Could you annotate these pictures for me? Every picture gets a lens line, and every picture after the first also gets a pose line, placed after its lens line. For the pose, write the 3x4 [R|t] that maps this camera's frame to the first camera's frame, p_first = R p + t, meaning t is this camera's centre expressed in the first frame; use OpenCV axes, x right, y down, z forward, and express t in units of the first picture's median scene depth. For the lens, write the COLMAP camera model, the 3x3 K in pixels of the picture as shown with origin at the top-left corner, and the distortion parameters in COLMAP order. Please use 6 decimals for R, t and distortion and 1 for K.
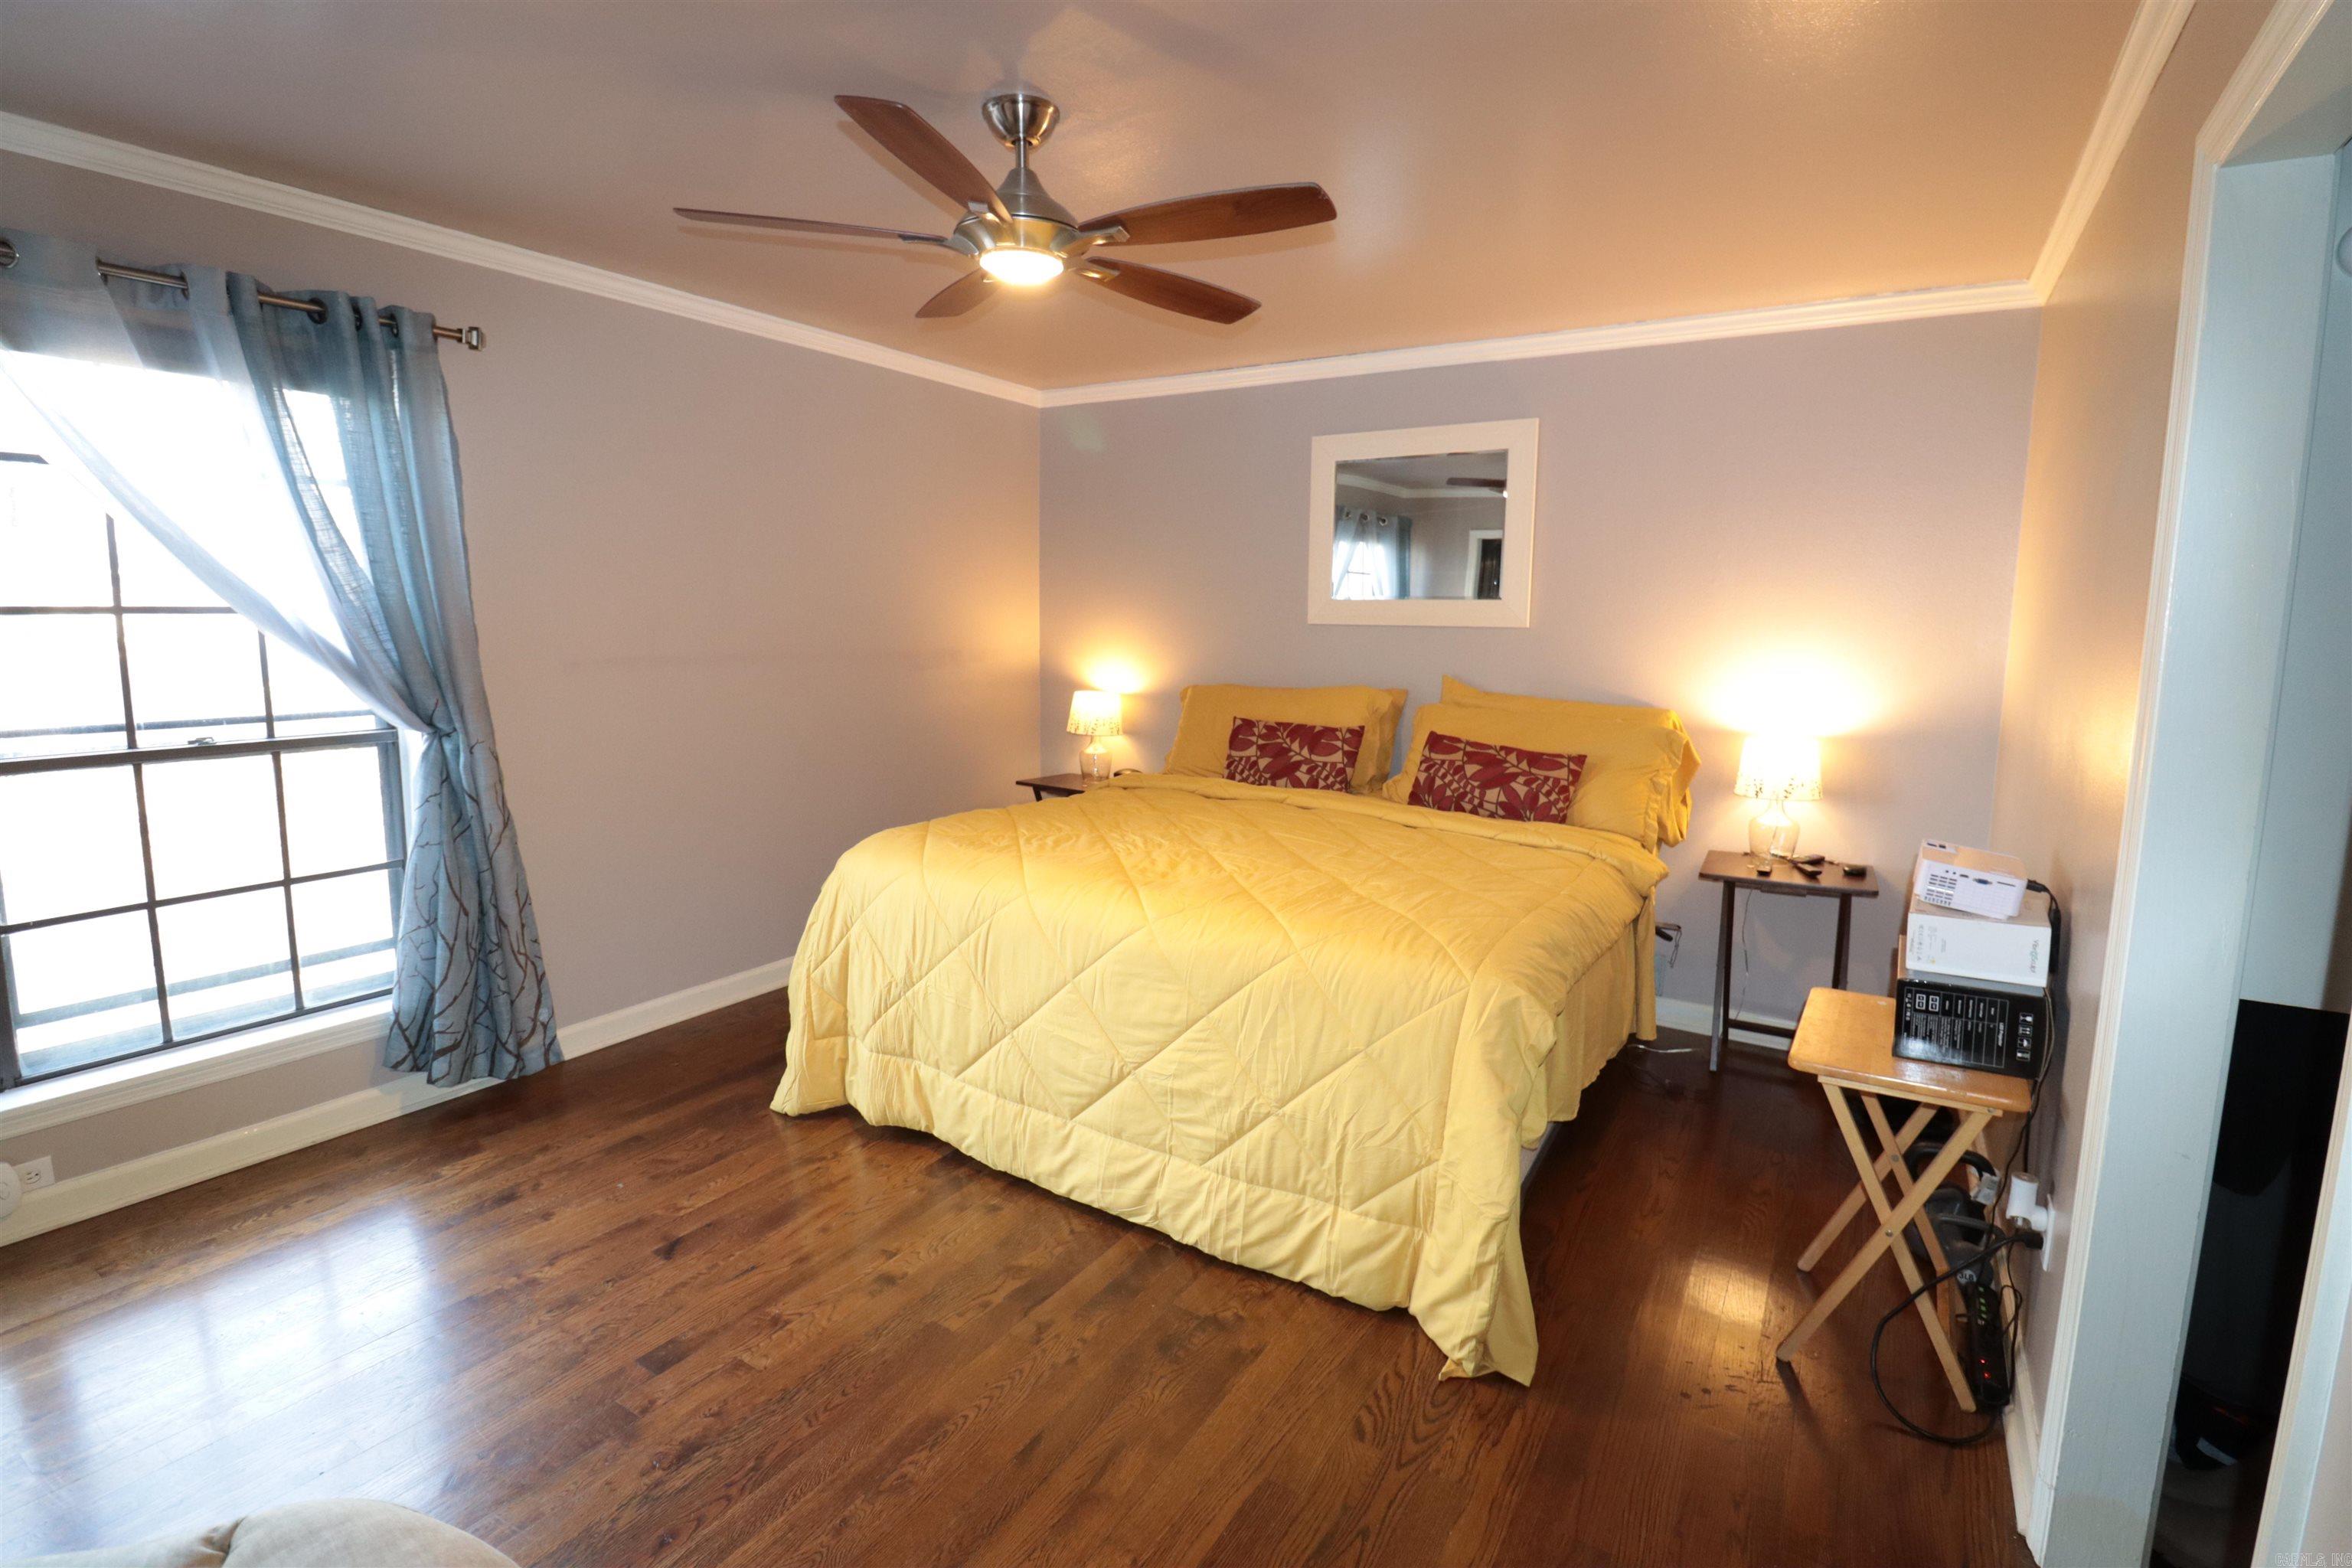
lens RADIAL K [[1096.5, 0, 1197.8], [0, 1096.5, 770.3], [0, 0, 1]] dist [-0.002159, -0.005885]
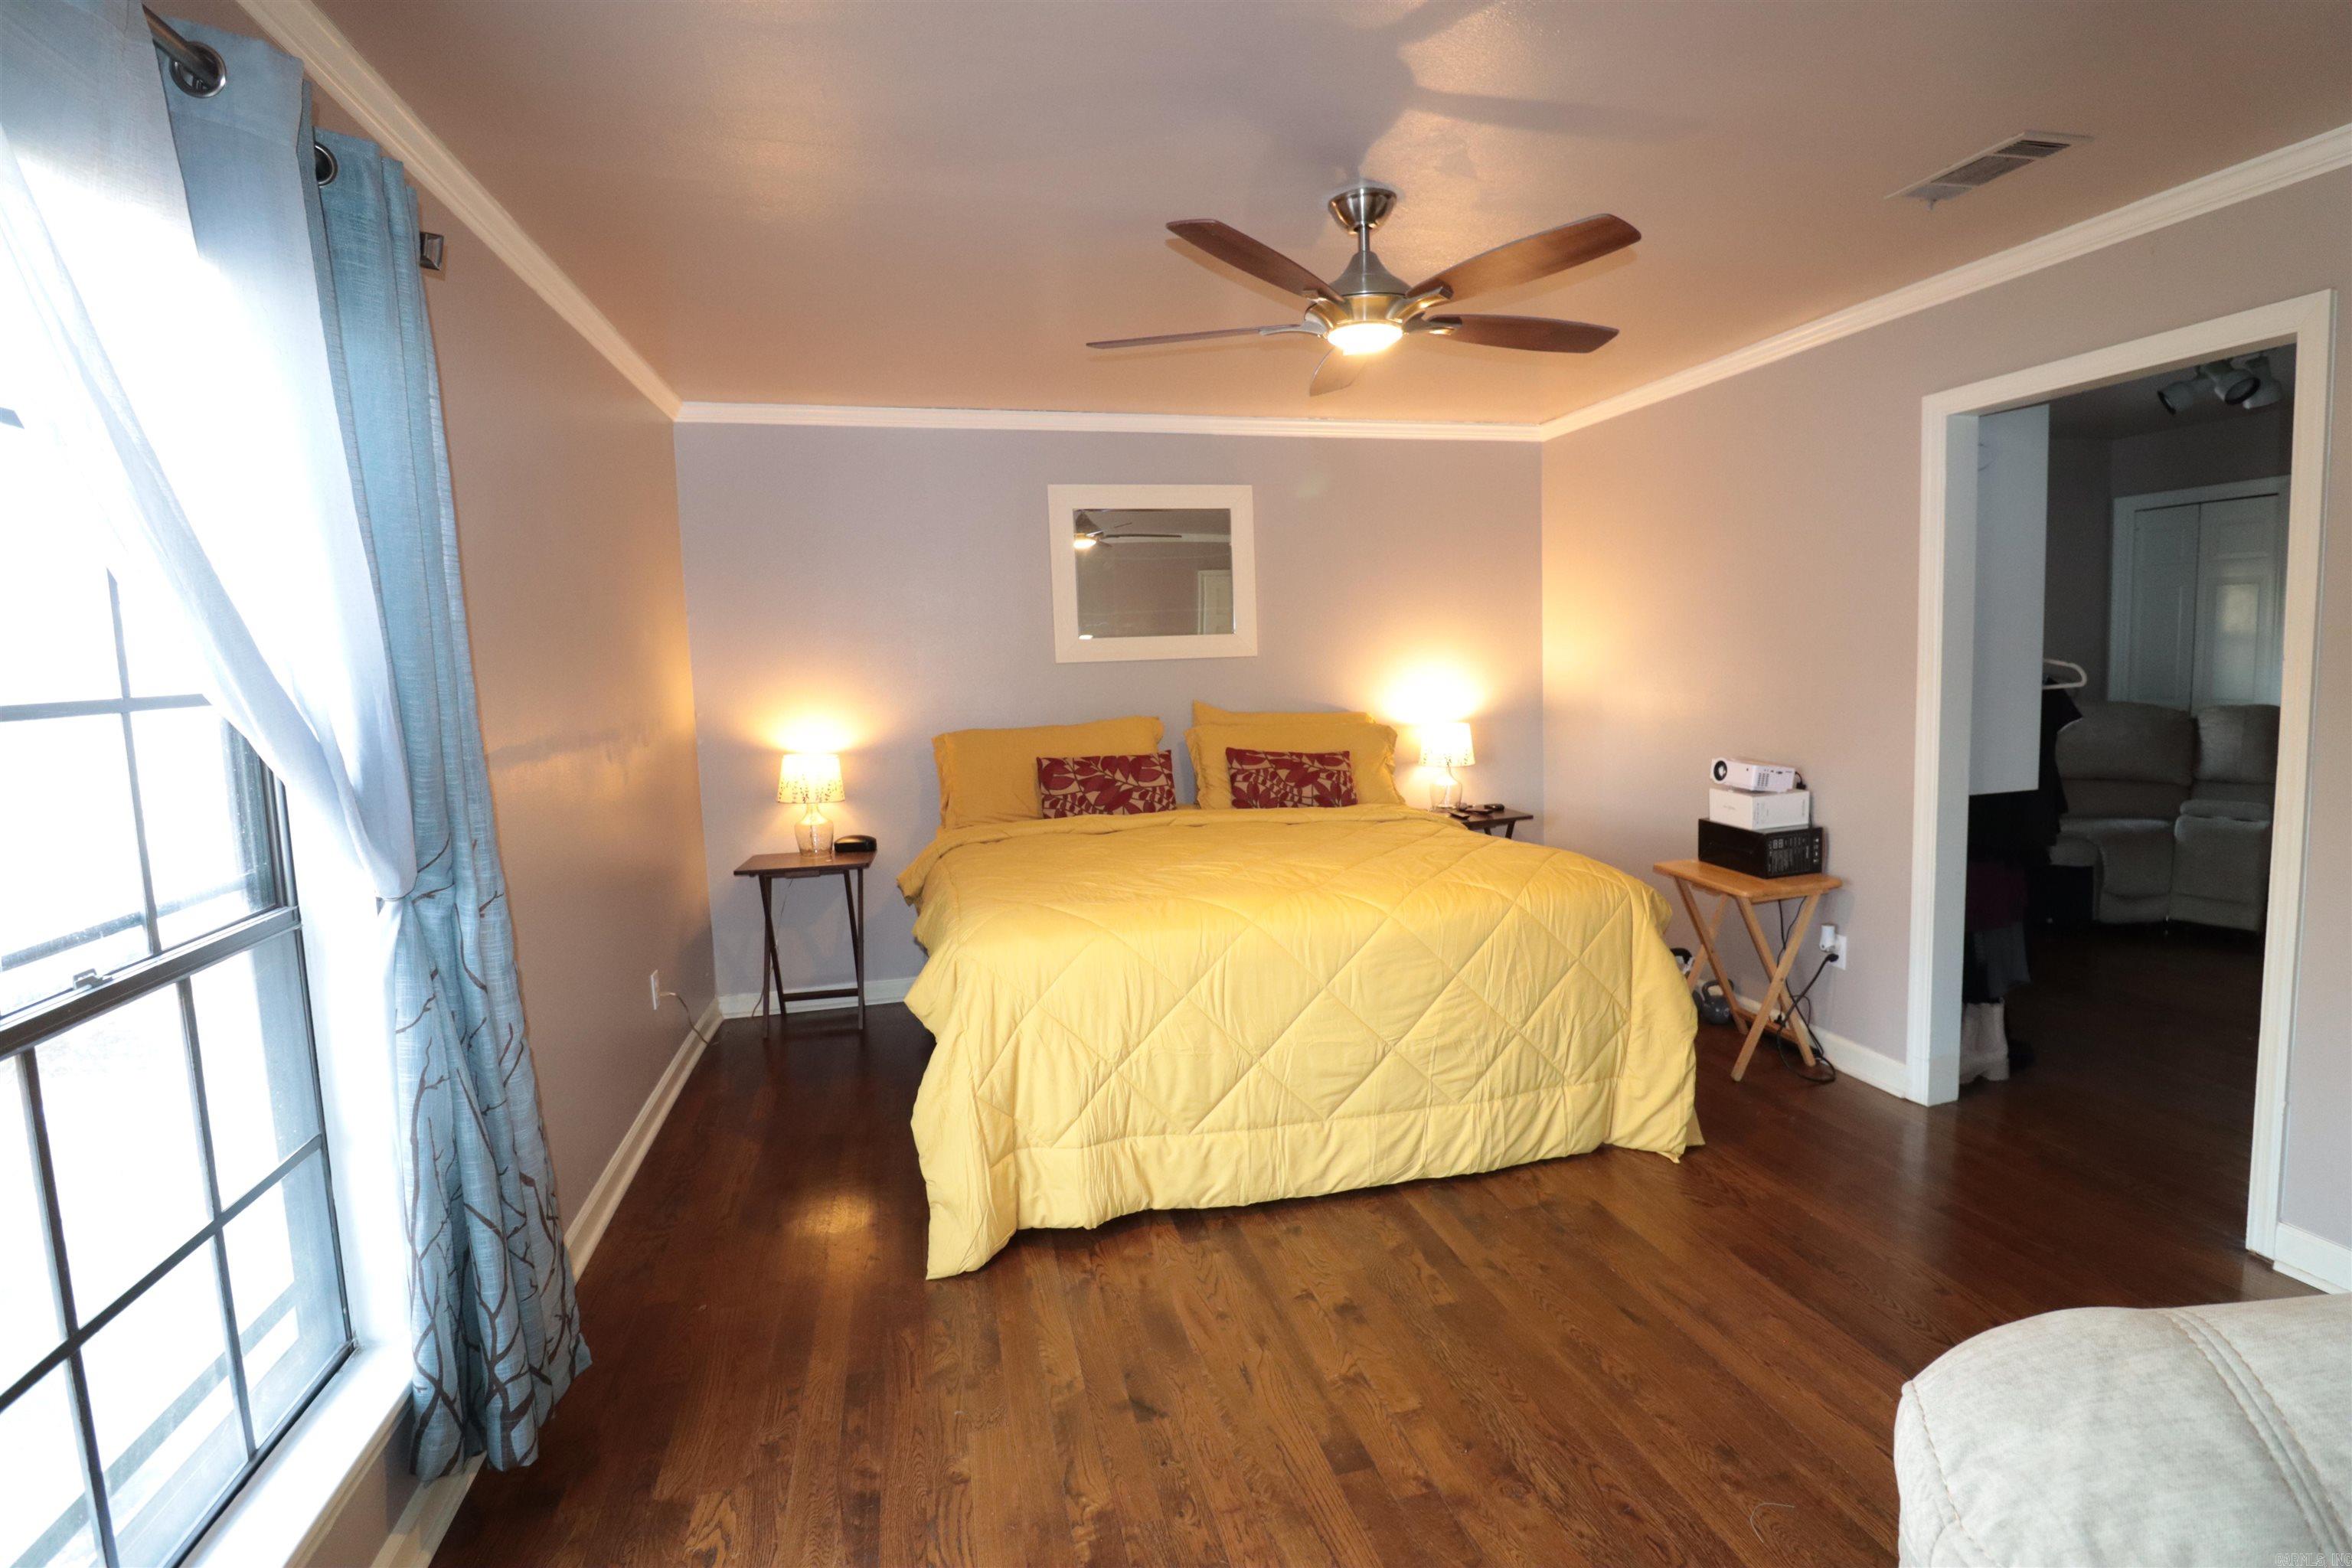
lens RADIAL K [[1096.5, 0, 1200.4], [0, 1096.5, 773.2], [0, 0, 1]] dist [-0.002159, -0.005885]
pose [[0.687413, -0.116555, 0.716853, -0.880082], [0.143765, 0.989345, 0.022999, -0.054467], [-0.711896, 0.087248, 0.696845, 0.297733]]
